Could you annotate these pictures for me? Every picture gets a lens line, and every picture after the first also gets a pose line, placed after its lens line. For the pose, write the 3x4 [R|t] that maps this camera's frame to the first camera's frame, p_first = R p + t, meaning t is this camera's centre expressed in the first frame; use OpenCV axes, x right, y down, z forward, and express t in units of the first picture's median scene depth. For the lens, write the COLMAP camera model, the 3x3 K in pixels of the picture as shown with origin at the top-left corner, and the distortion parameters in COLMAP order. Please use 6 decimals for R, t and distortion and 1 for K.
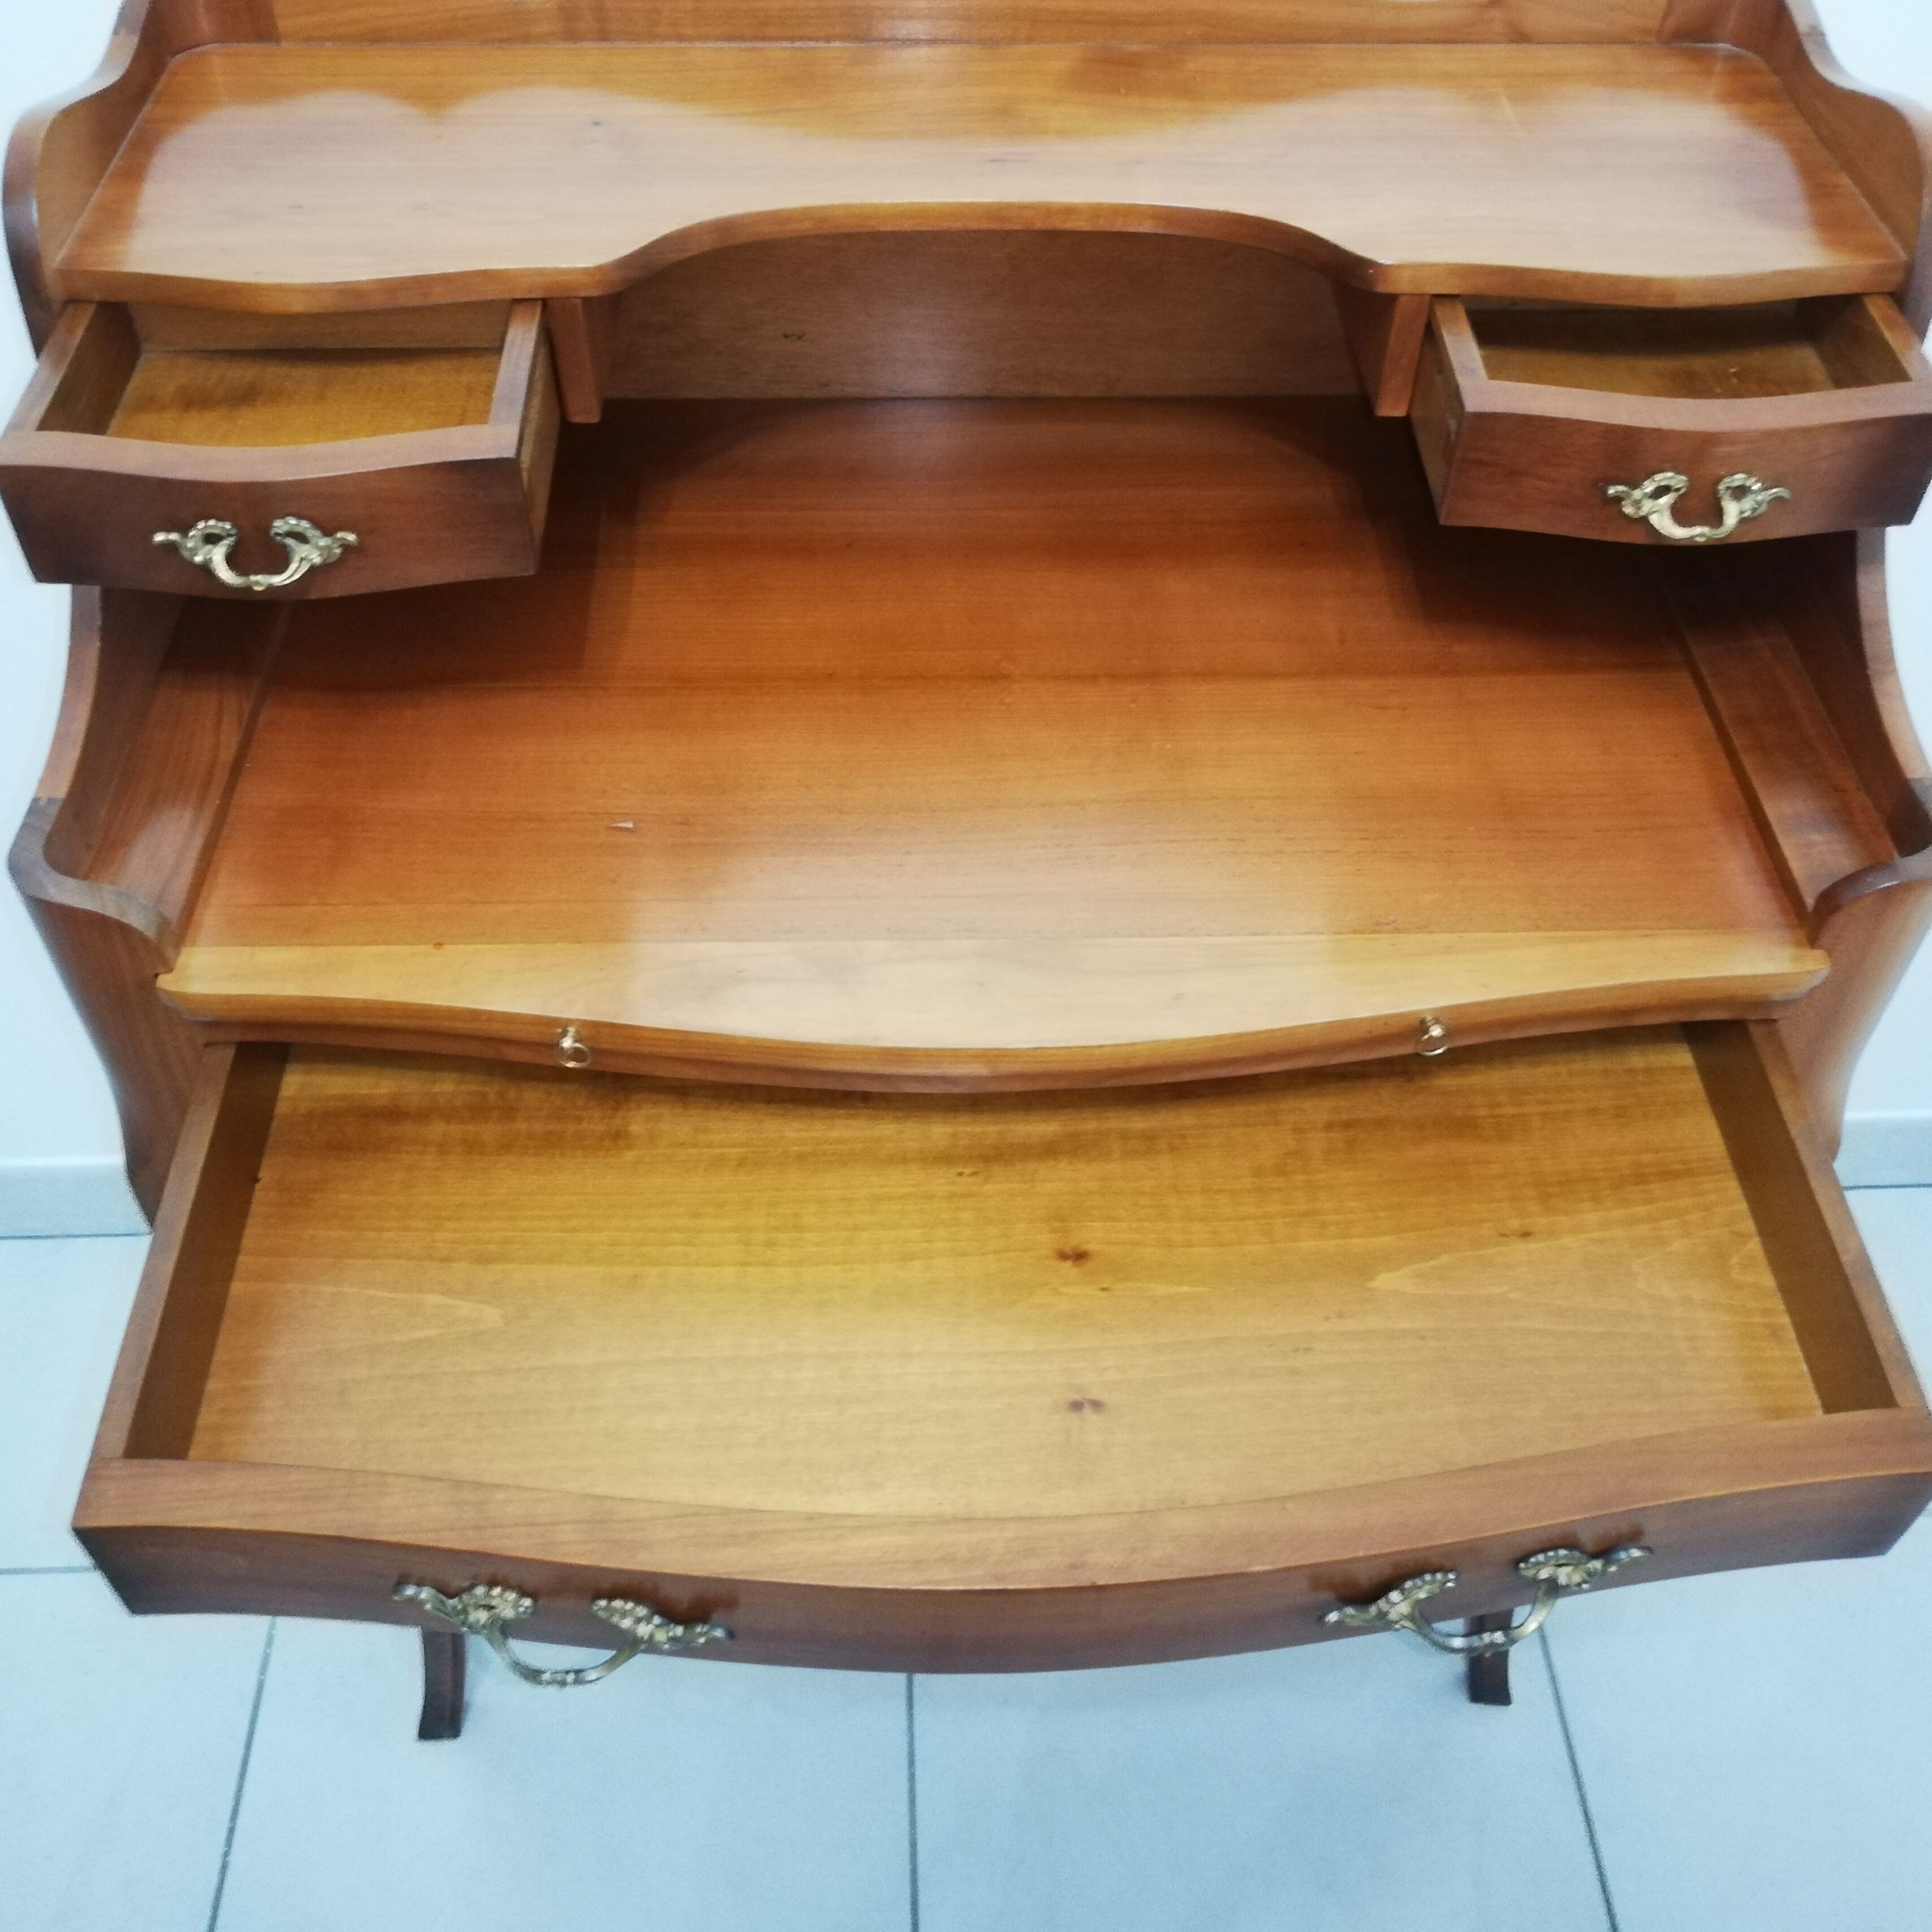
lens RADIAL K [[1934.9, 0, 978.4], [0, 1934.9, 965.7], [0, 0, 1]] dist [-0.006729, 0.000000]
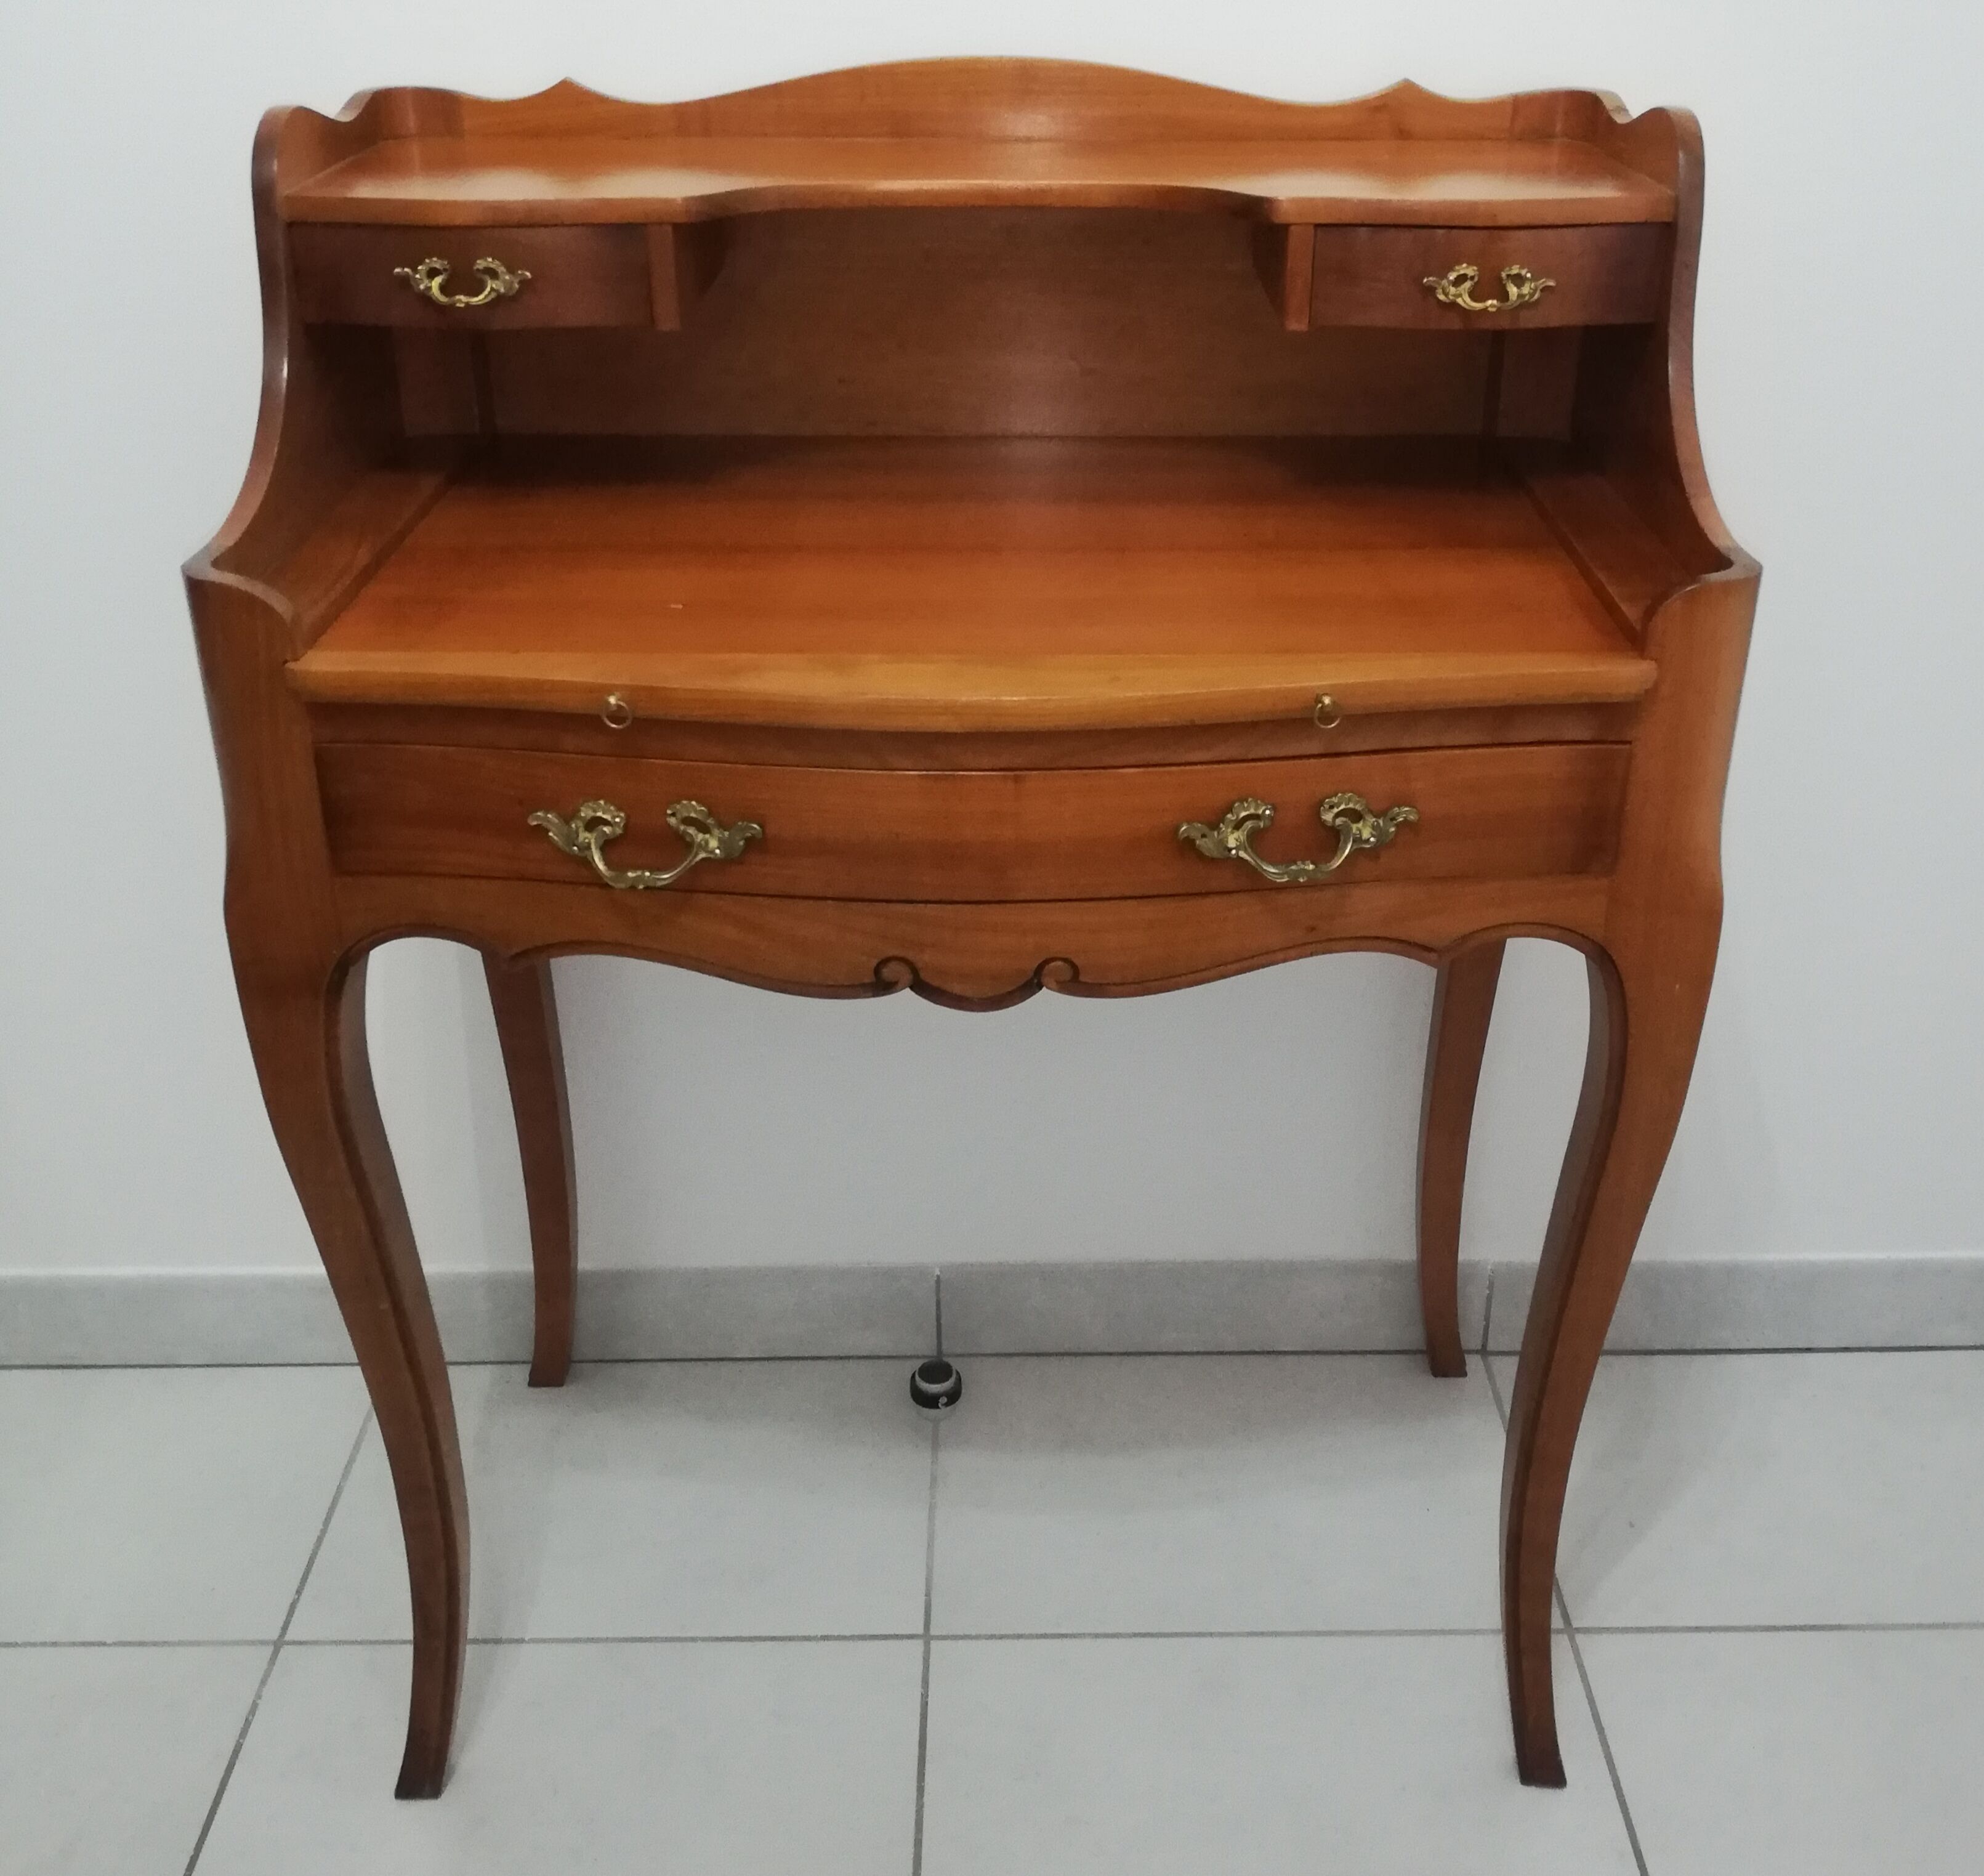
lens RADIAL K [[2069.7, 0, 1033.3], [0, 2069.7, 803.9], [0, 0, 1]] dist [-0.015195, 0.000000]
pose [[0.999609, 0.001659, -0.027912, 0.081580], [-0.011656, 0.932092, -0.362033, 0.518002], [0.025416, 0.362217, 0.931747, -0.168131]]
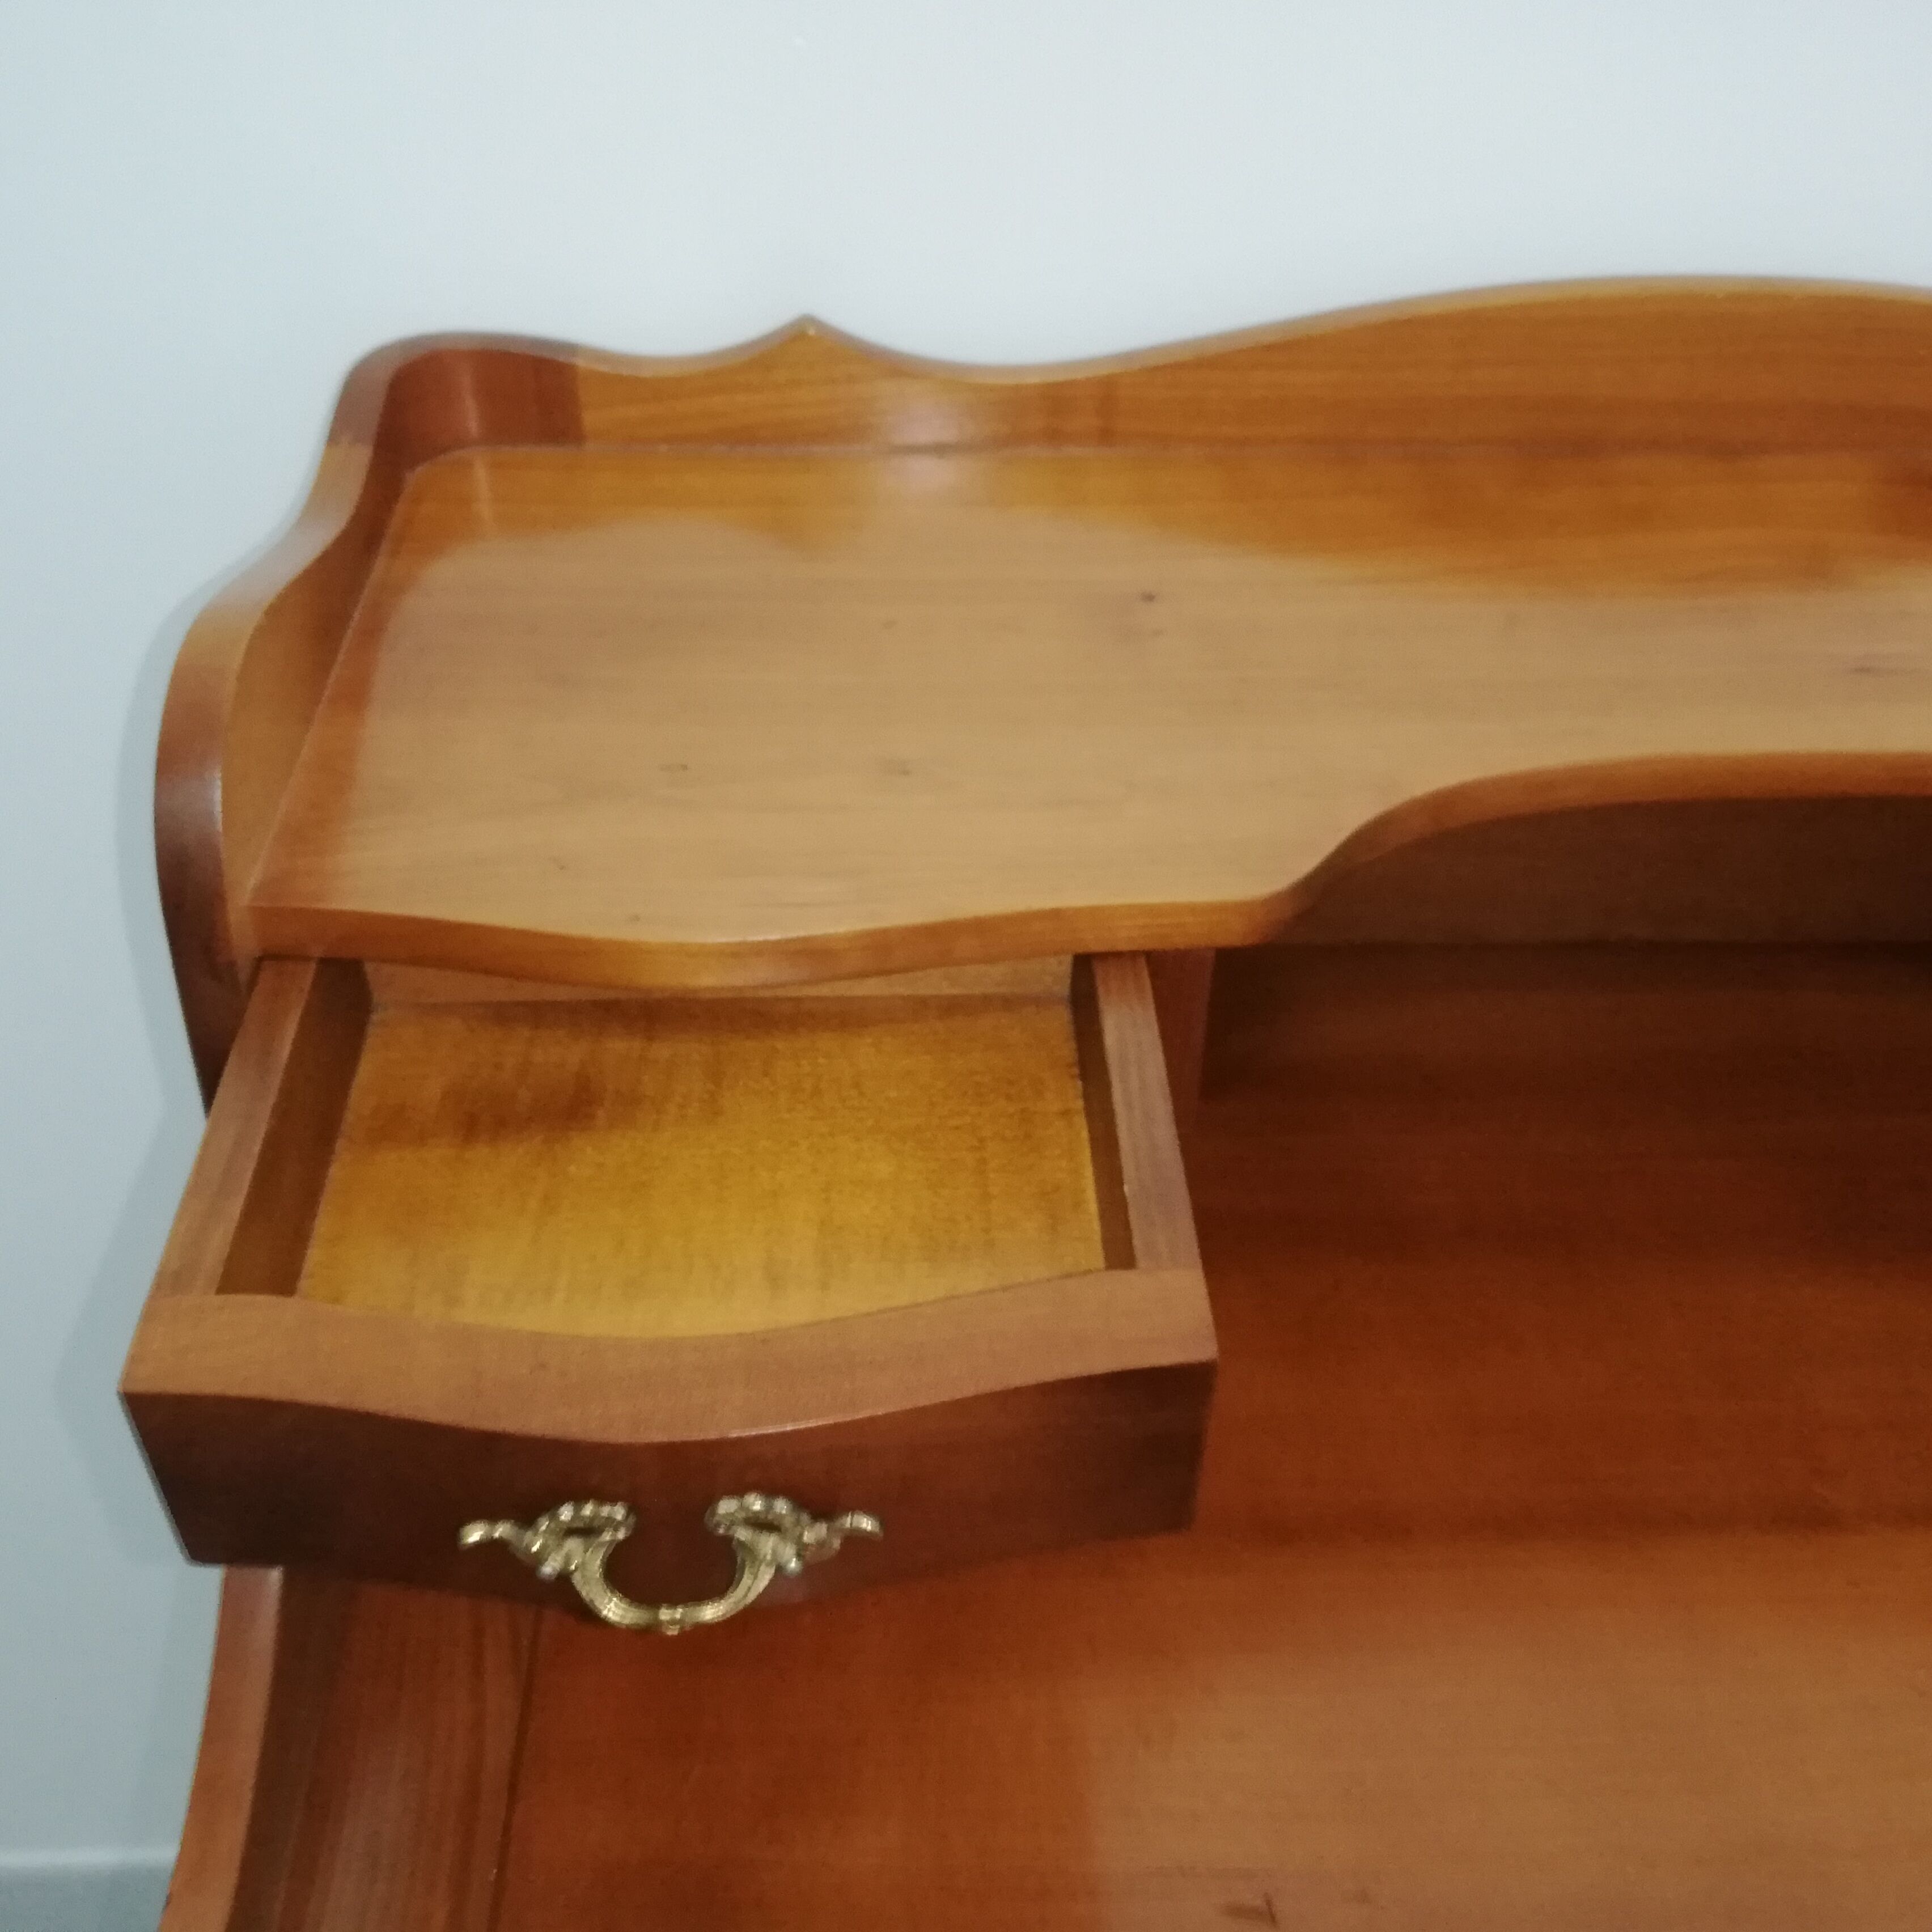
lens RADIAL K [[2016.0, 0, 997.0], [0, 2016.0, 941.9], [0, 0, 1]] dist [0.001913, 0.000000]
pose [[0.999937, 0.002334, 0.010950, -0.261956], [-0.000857, 0.991116, -0.132999, -0.261208], [-0.011163, 0.132981, 0.991056, 0.423440]]
